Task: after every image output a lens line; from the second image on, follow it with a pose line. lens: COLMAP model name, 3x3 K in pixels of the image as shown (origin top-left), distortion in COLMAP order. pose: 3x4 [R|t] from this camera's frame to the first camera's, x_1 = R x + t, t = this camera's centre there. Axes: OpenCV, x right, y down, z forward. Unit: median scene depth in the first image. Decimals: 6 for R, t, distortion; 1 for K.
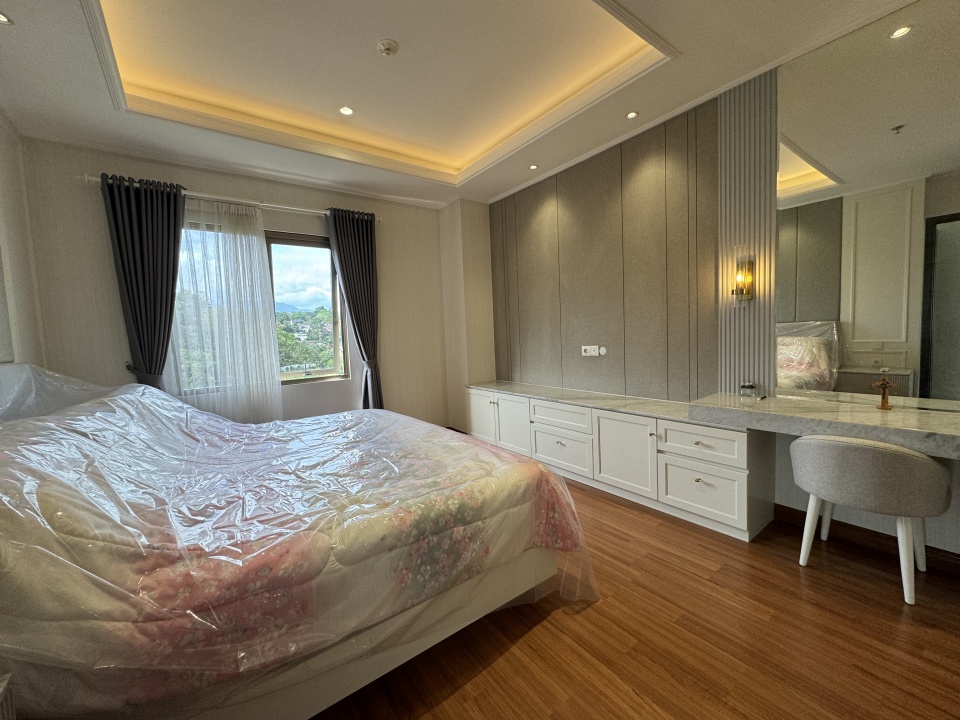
lens RADIAL K [[384.4, 0, 480.0], [0, 384.4, 360.0], [0, 0, 1]] dist [-0.000149, -0.000161]
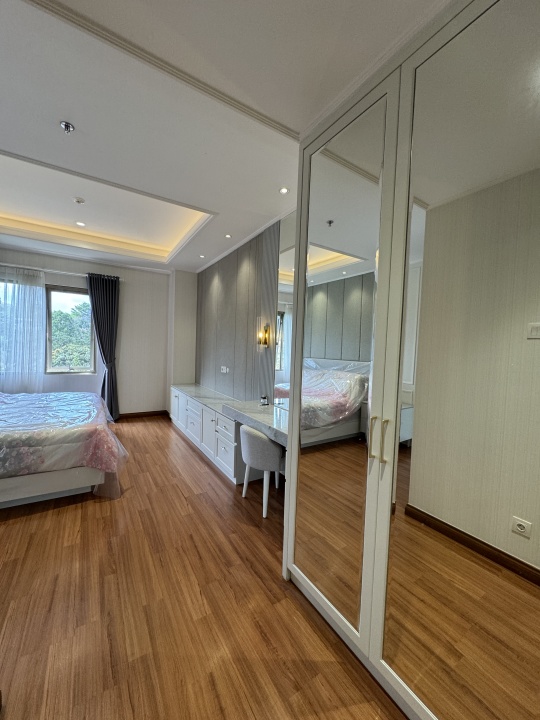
lens RADIAL K [[288.3, 0, 270.0], [0, 288.3, 360.0], [0, 0, 1]] dist [-0.000149, -0.000161]
pose [[0.993701, 0.081614, -0.076800, 0.614618], [-0.084004, 0.996060, -0.028419, -0.049181], [0.074178, 0.034691, 0.996641, -0.222003]]
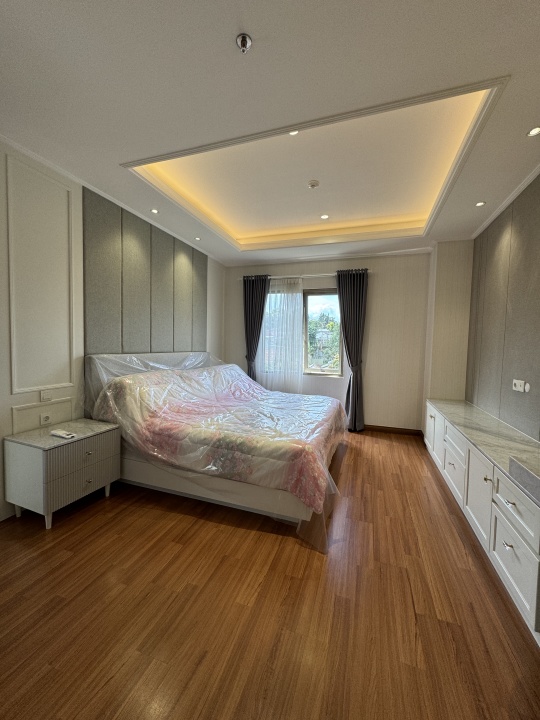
lens RADIAL K [[288.3, 0, 270.0], [0, 288.3, 360.0], [0, 0, 1]] dist [-0.000149, -0.000161]
pose [[0.568765, 0.100577, -0.816328, 0.545059], [-0.107976, 0.993036, 0.047118, -0.056921], [0.815382, 0.061345, 0.575664, 0.110713]]
